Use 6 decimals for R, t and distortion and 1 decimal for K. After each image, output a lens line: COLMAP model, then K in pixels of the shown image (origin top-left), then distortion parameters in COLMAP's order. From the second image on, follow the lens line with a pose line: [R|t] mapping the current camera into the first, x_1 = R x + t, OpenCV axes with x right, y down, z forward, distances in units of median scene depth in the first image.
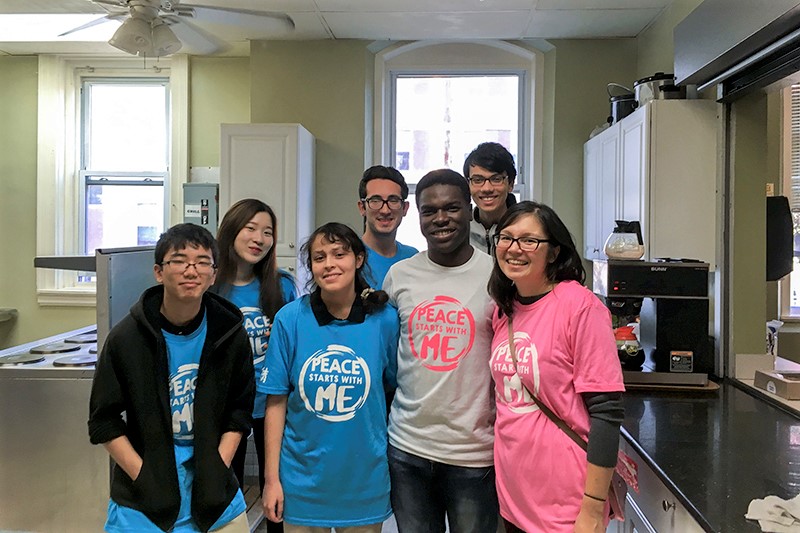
lens RADIAL K [[630.7, 0, 400.2], [0, 630.7, 278.7], [0, 0, 1]] dist [0.093810, -0.076759]
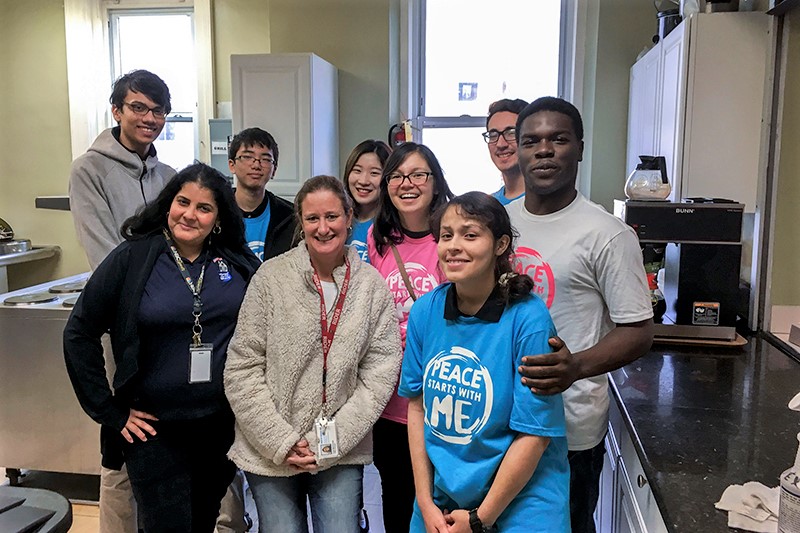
lens RADIAL K [[630.7, 0, 400.2], [0, 630.7, 278.7], [0, 0, 1]] dist [0.093810, -0.076759]
pose [[0.995166, 0.010591, -0.097630, 0.093454], [-0.000706, 0.994914, 0.100726, -0.009941], [0.098200, -0.100170, 0.990112, 0.064196]]
